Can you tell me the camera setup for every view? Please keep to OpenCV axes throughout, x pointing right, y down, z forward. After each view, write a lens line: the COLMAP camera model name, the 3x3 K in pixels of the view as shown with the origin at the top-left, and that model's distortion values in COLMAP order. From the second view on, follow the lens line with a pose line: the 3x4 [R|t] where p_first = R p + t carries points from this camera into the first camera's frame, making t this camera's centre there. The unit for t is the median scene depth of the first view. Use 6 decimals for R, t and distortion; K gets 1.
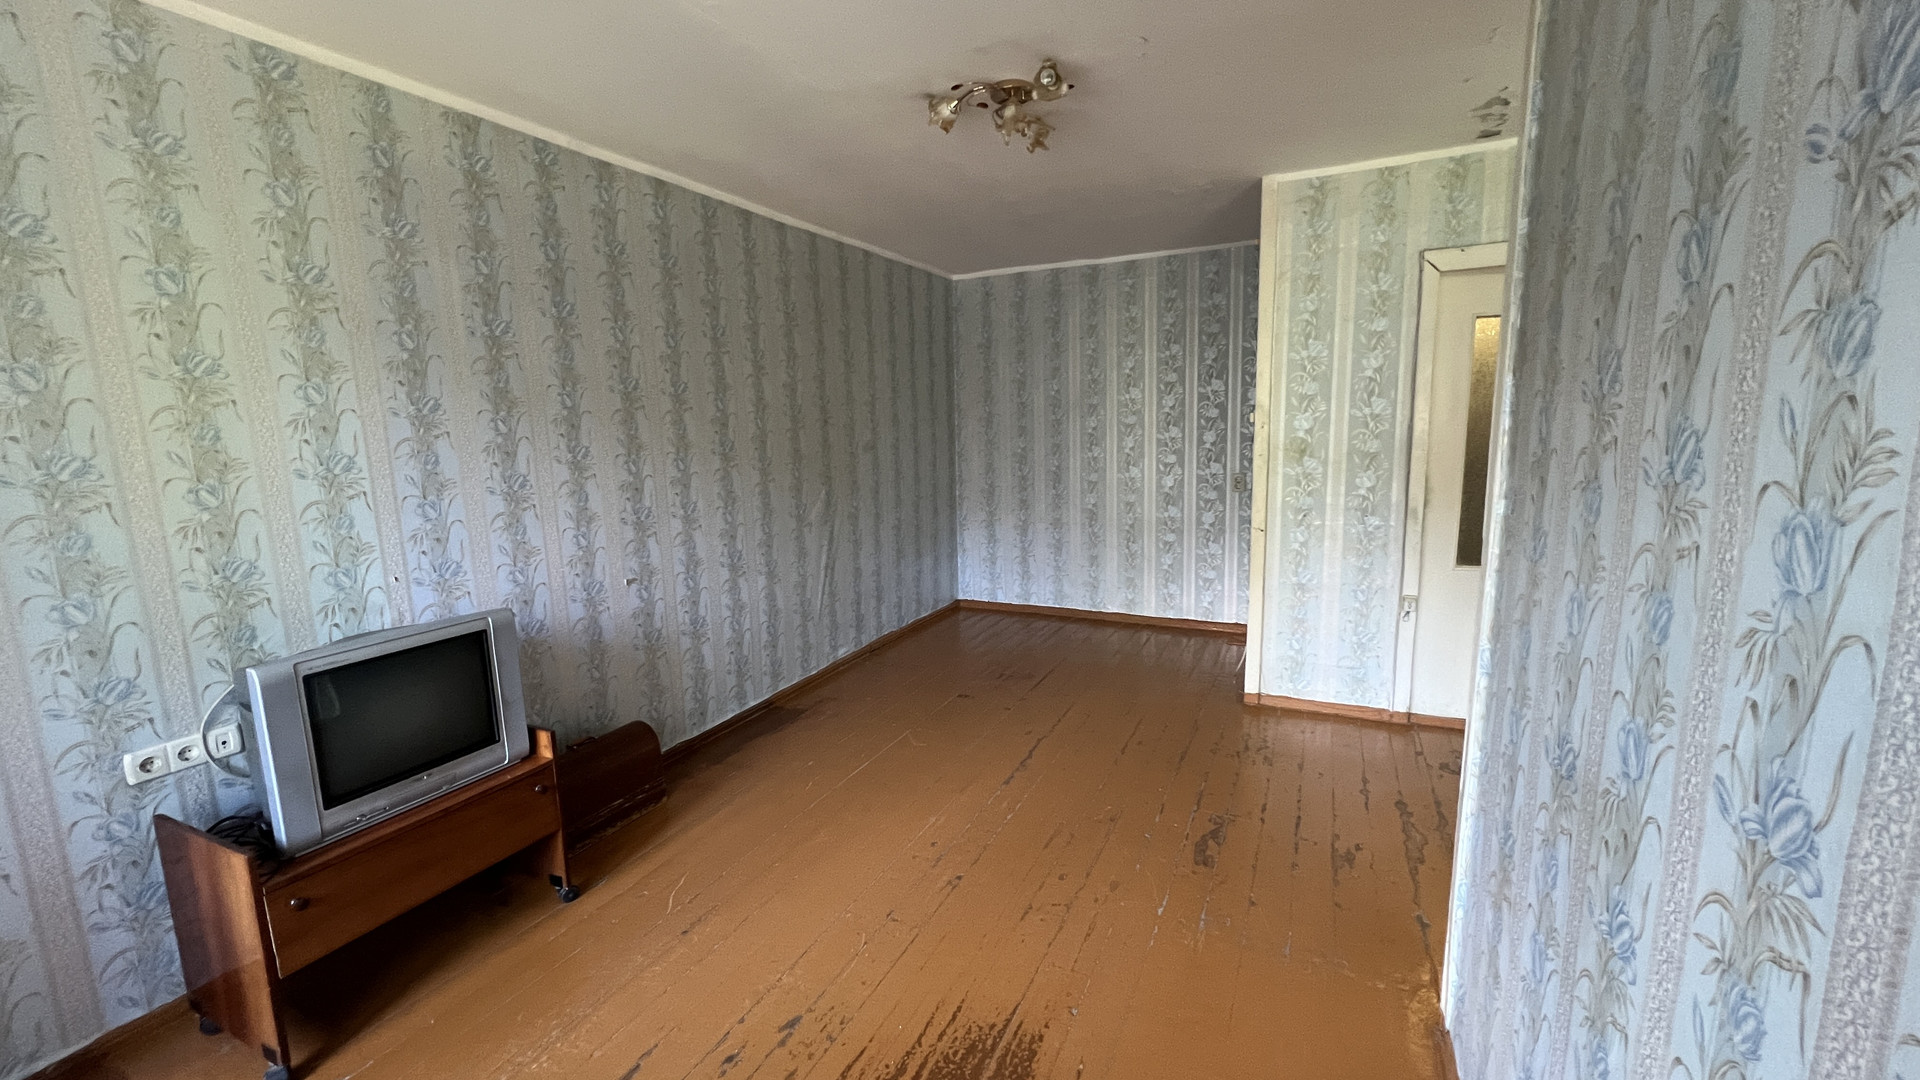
lens RADIAL K [[765.0, 0, 959.6], [0, 765.0, 541.4], [0, 0, 1]] dist [-0.002219, 0.000318]
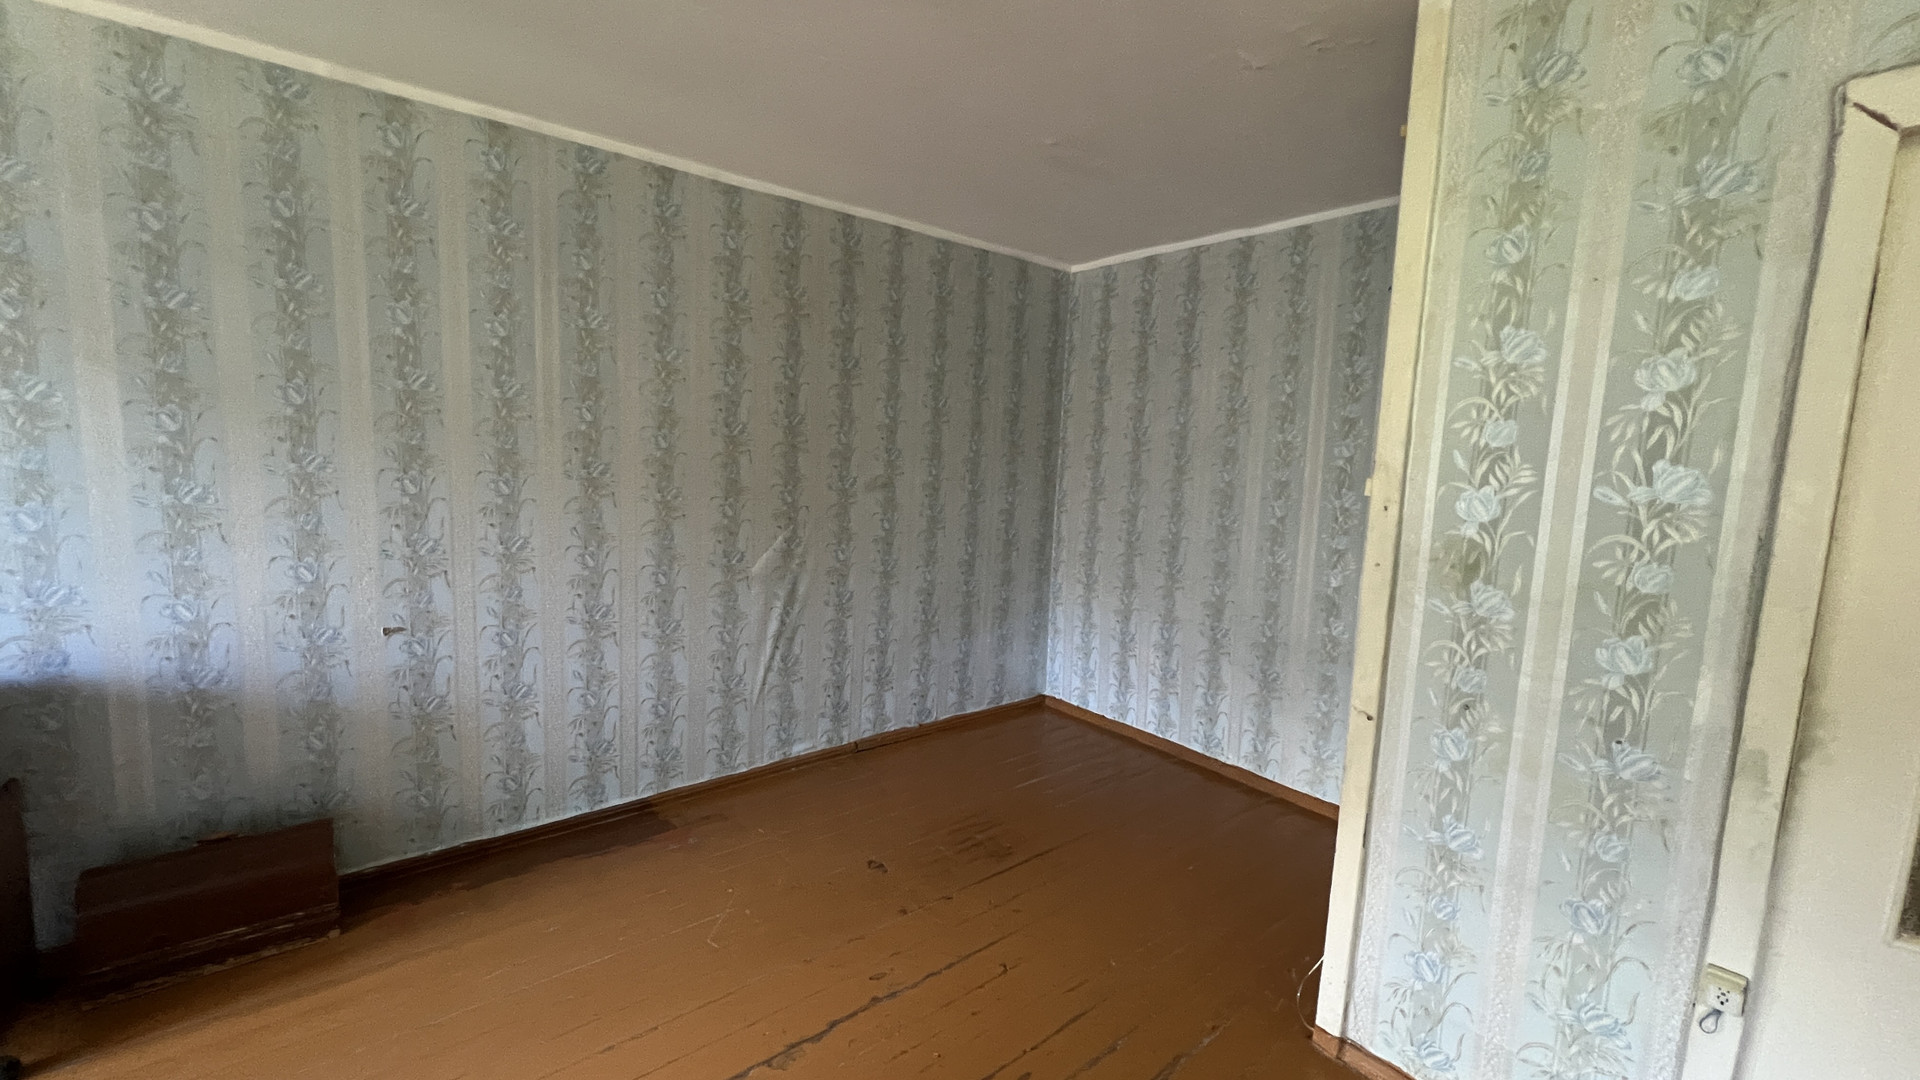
lens RADIAL K [[762.4, 0, 960.0], [0, 762.4, 540.0], [0, 0, 1]] dist [-0.001377, 0.000153]
pose [[0.906668, 0.109365, -0.407421, 0.339764], [-0.126068, 0.991919, -0.014286, -0.085977], [0.402566, 0.064316, 0.913129, 0.436403]]
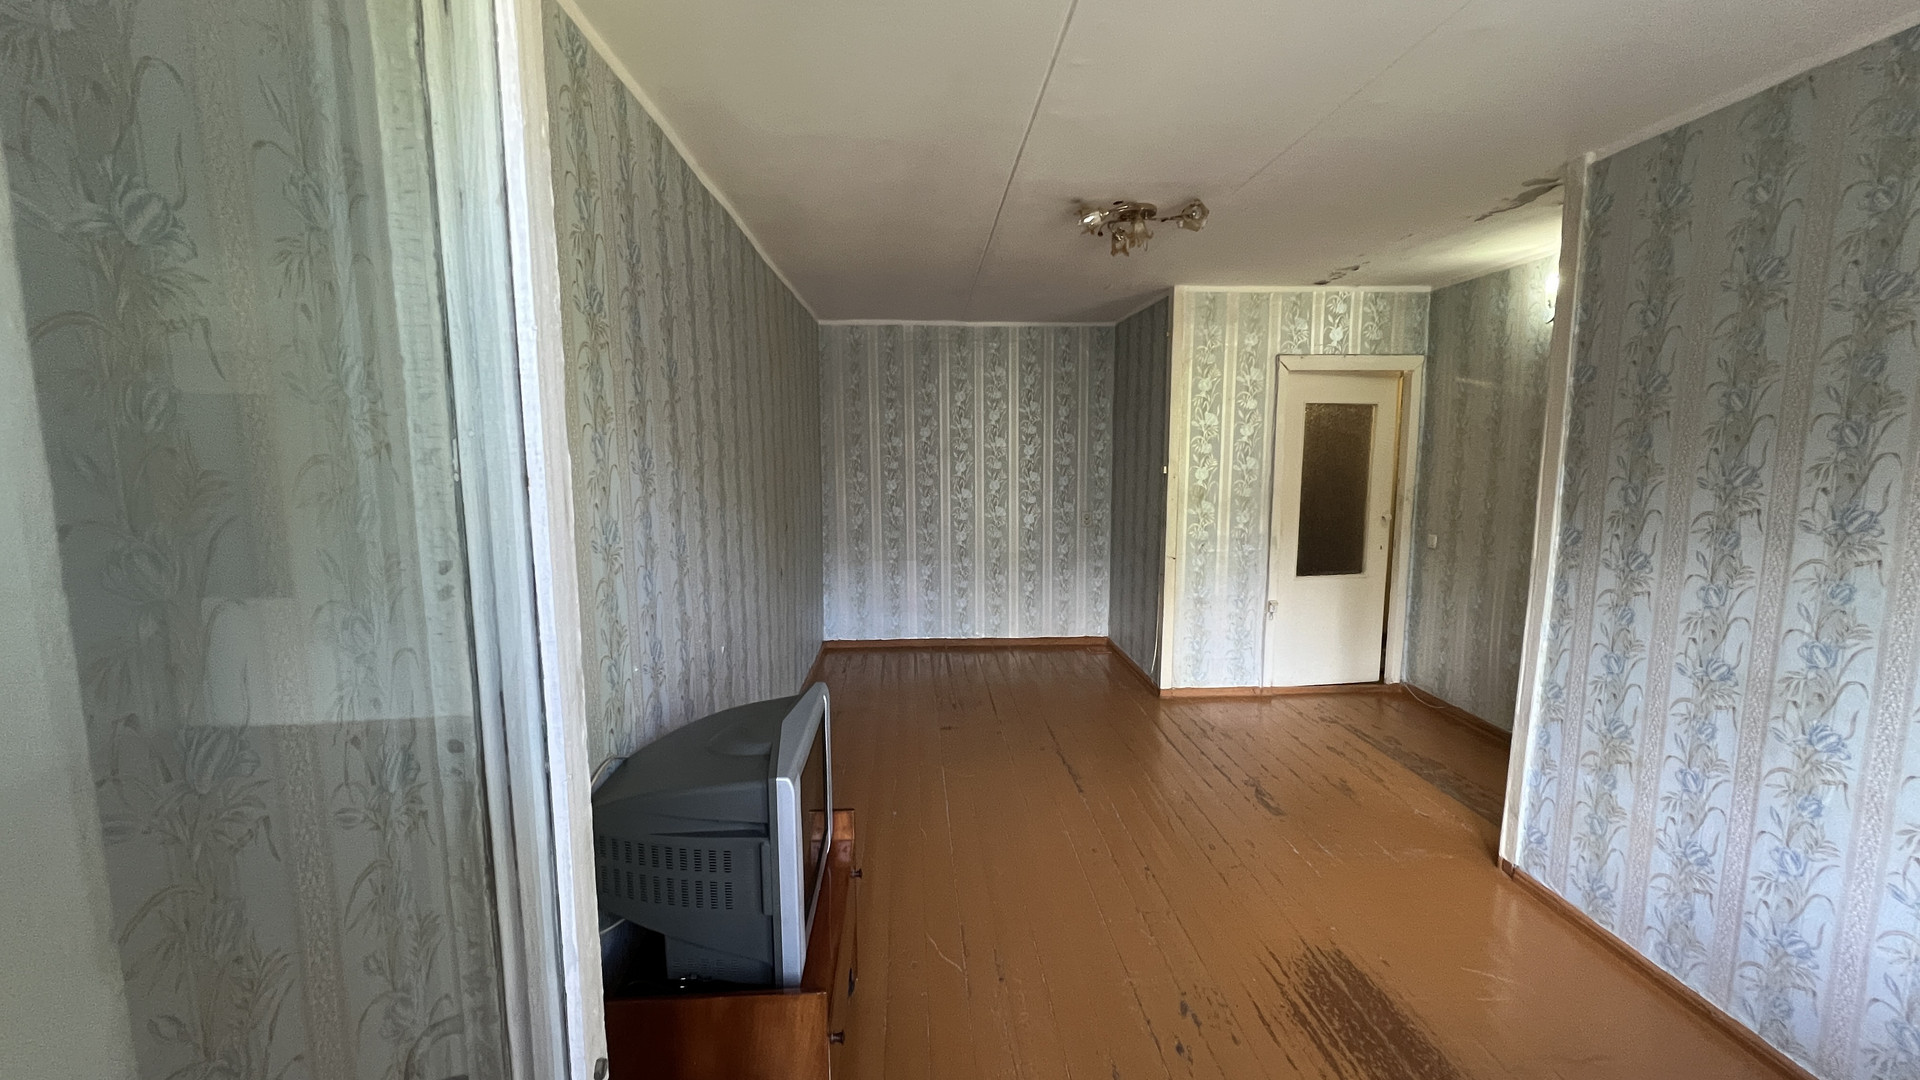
lens RADIAL K [[766.2, 0, 957.2], [0, 766.2, 540.9], [0, 0, 1]] dist [-0.000380, -0.000351]
pose [[0.873665, -0.037842, 0.485054, -0.527515], [0.056900, 0.998076, -0.024622, -0.032167], [-0.483189, 0.049111, 0.874138, 0.060341]]
